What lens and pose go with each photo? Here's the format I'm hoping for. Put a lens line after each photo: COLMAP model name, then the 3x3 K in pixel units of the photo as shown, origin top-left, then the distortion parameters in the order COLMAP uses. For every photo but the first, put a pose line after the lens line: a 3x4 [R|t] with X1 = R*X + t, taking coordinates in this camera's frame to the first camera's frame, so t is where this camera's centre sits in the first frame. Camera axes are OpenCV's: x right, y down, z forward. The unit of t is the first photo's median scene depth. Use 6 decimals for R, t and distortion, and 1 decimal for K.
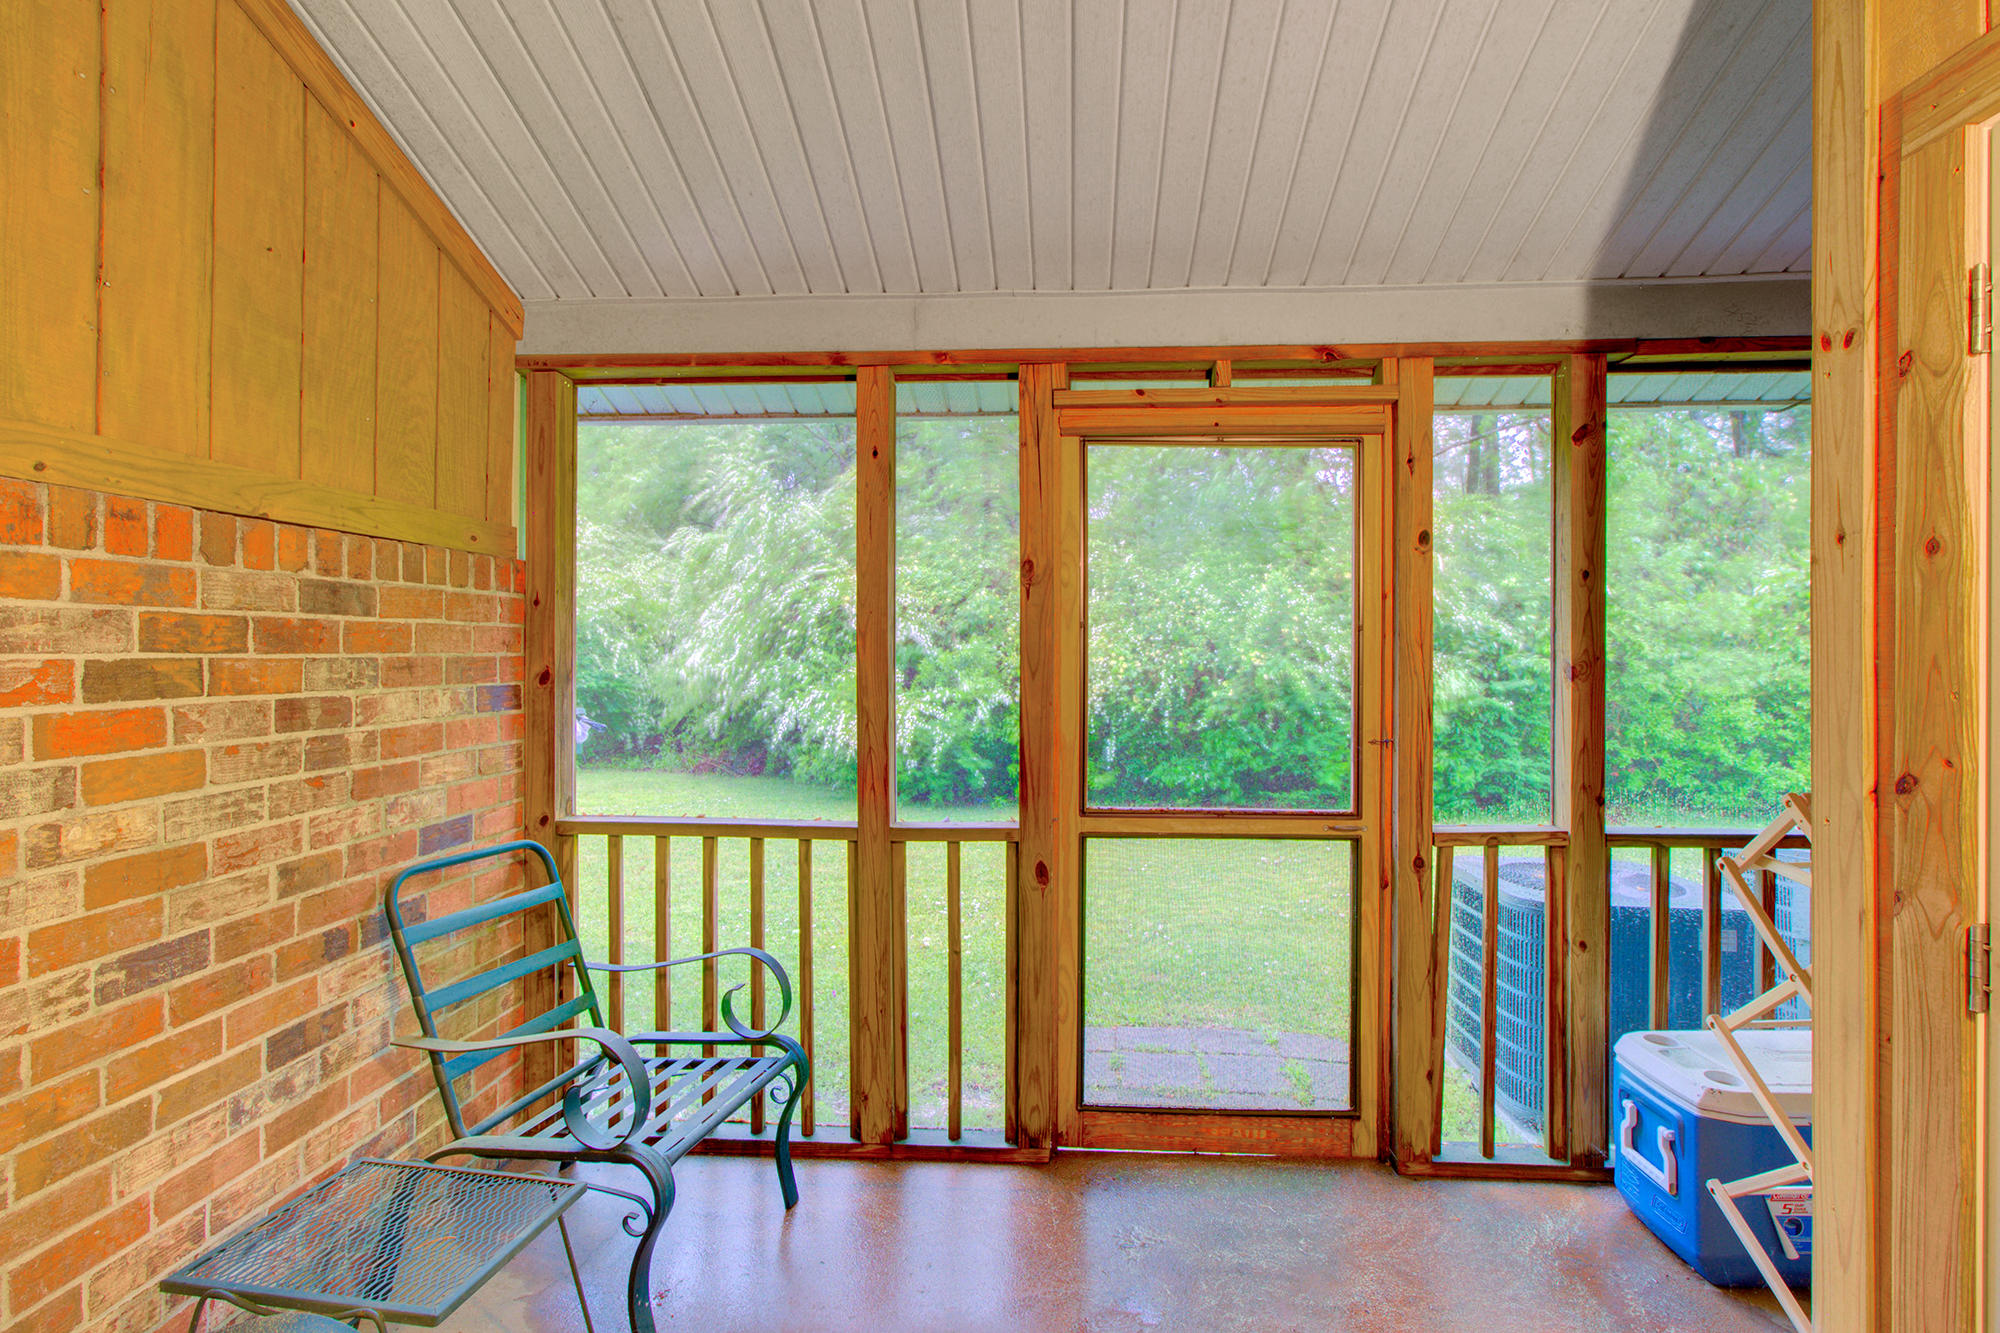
lens RADIAL K [[944.4, 0, 994.1], [0, 944.4, 664.8], [0, 0, 1]] dist [-0.018893, -0.000274]
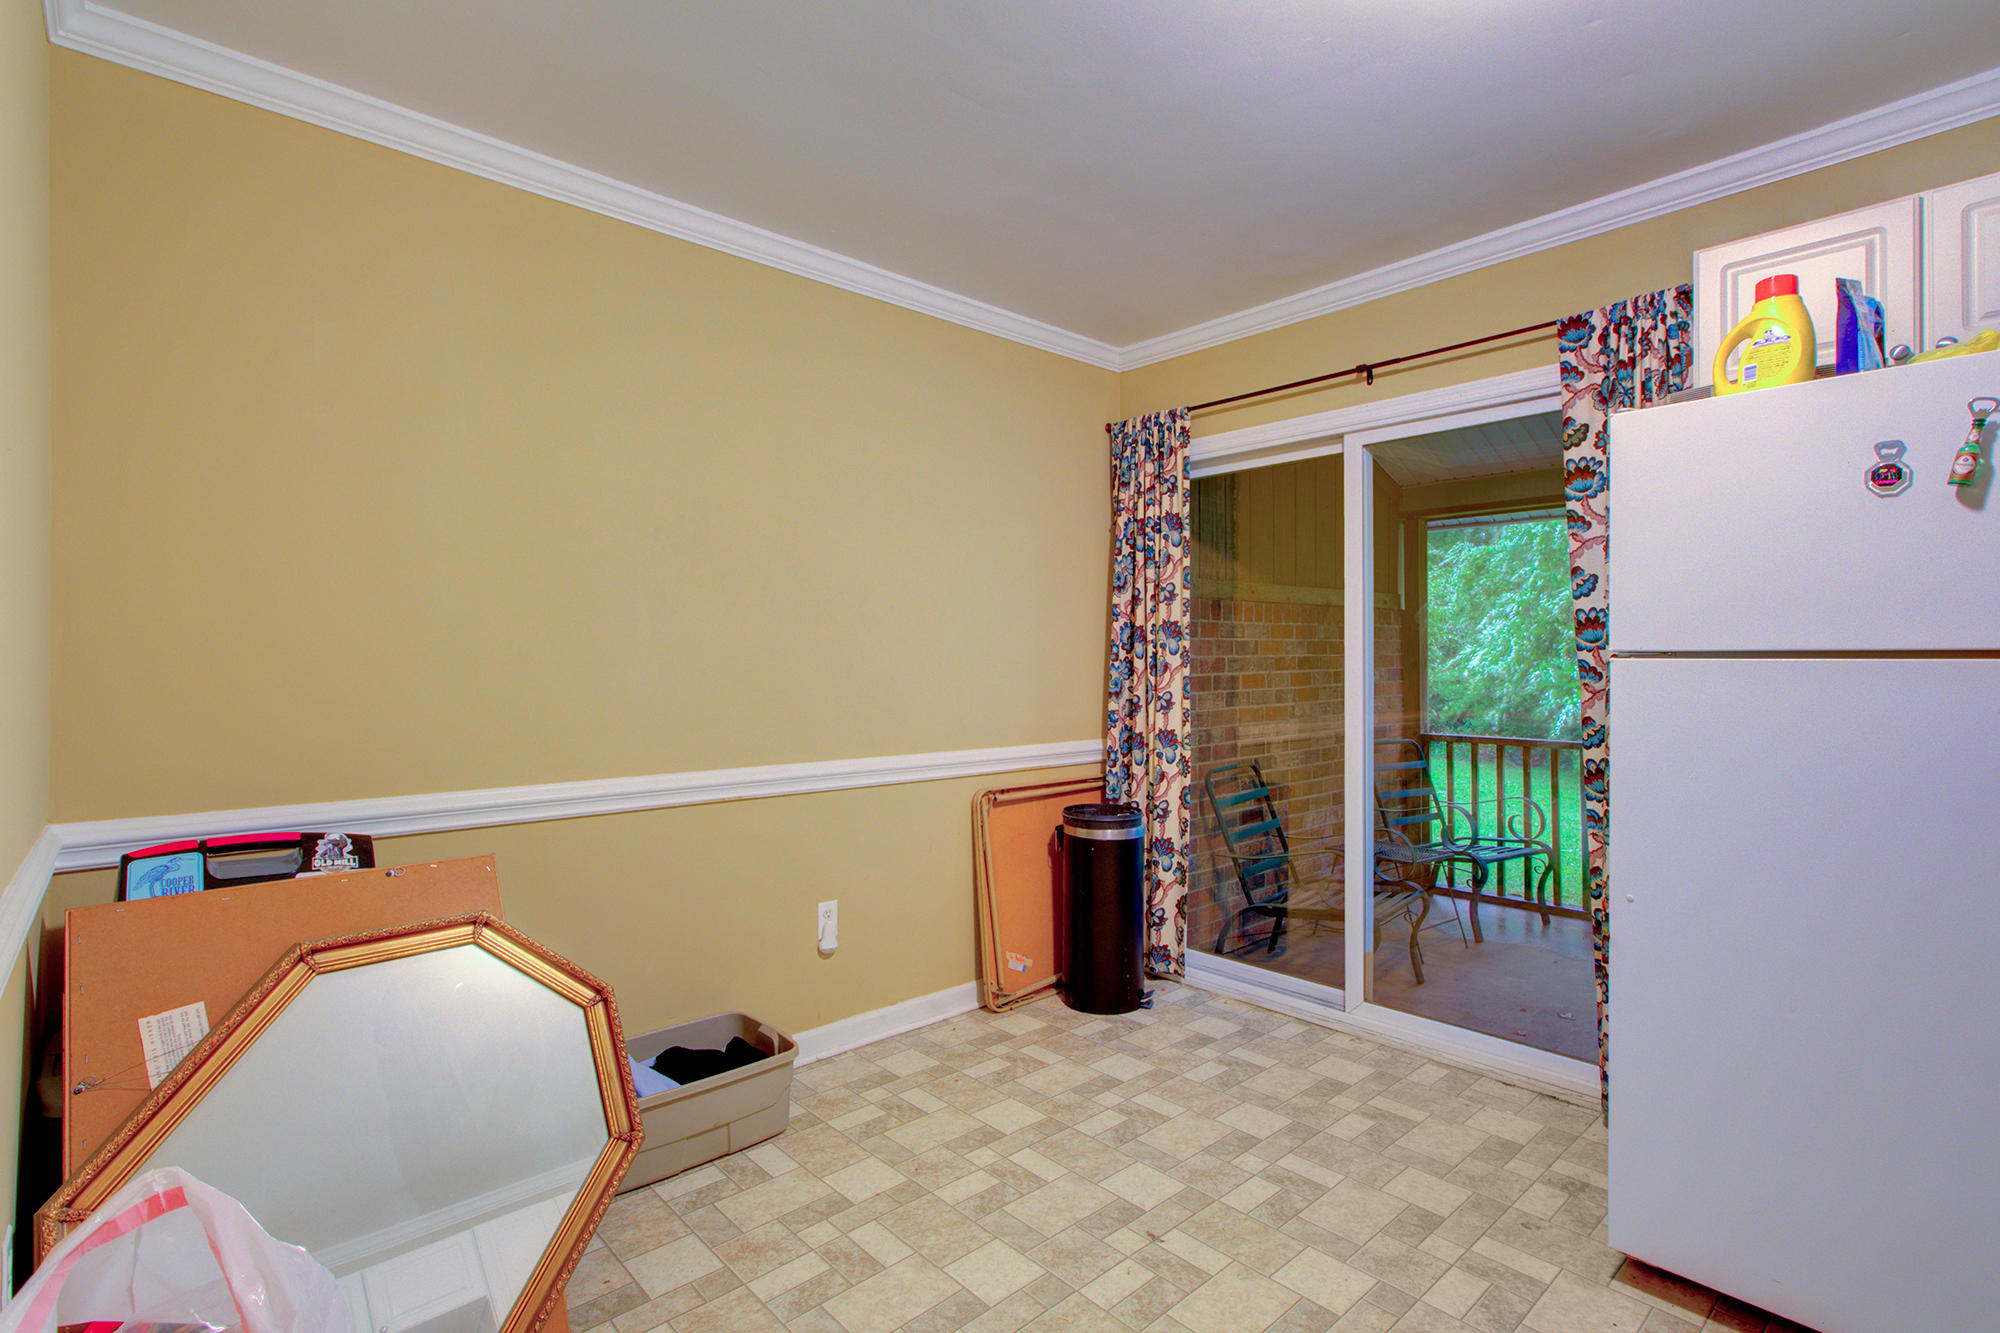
lens RADIAL K [[944.4, 0, 984.8], [0, 944.4, 662.8], [0, 0, 1]] dist [-0.018893, -0.000274]
pose [[0.710687, -0.013169, -0.703385, 0.319641], [0.007693, 0.999910, -0.010948, 0.024423], [0.703466, 0.002370, 0.710725, -1.171667]]
